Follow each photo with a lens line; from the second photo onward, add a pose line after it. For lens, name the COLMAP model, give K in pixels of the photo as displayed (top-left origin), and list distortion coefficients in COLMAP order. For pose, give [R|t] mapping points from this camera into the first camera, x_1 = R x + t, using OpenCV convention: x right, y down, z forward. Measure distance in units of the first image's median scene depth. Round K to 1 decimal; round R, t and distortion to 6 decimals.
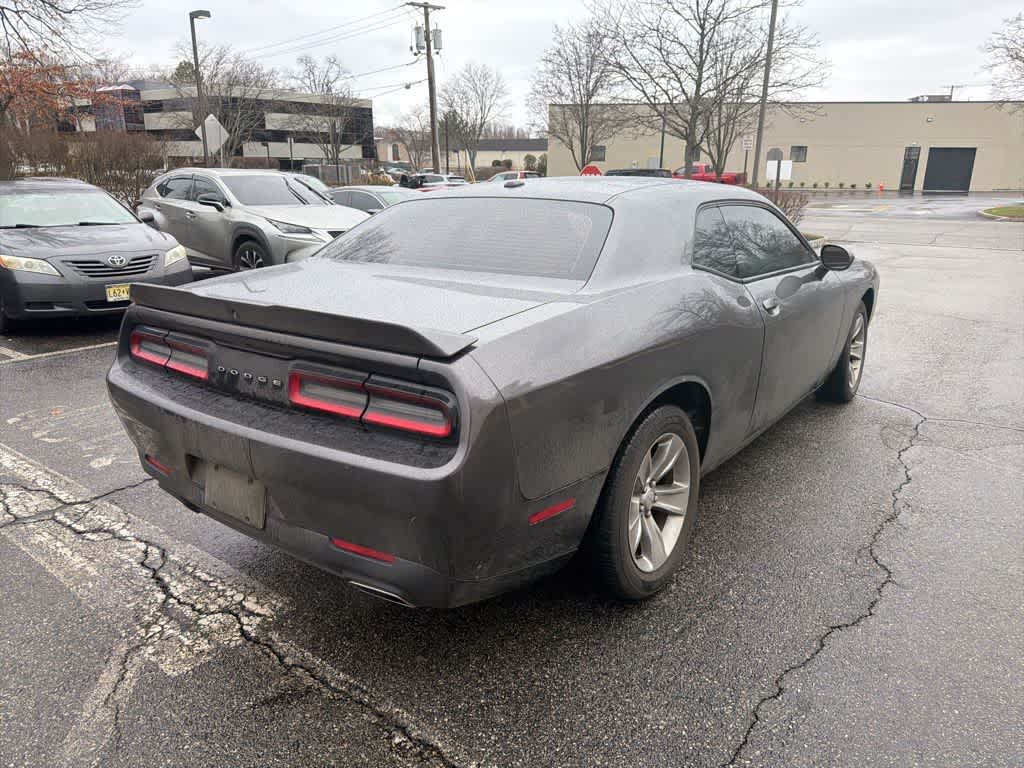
lens RADIAL K [[721.8, 0, 505.1], [0, 721.8, 381.1], [0, 0, 1]] dist [0.022197, -0.029070]
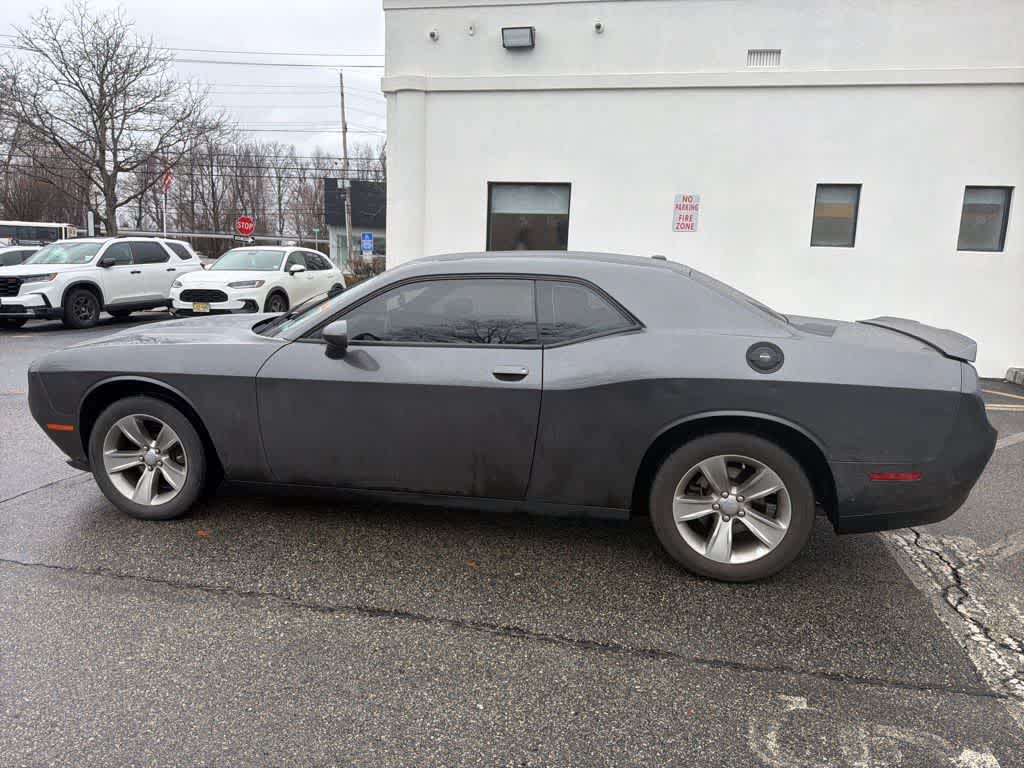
lens RADIAL K [[721.8, 0, 503.0], [0, 721.8, 385.9], [0, 0, 1]] dist [0.022197, -0.029070]
pose [[-0.418457, -0.168482, 0.892473, -0.318090], [0.223545, 0.933308, 0.281006, -0.145708], [-0.880296, 0.317097, -0.352886, 0.533923]]
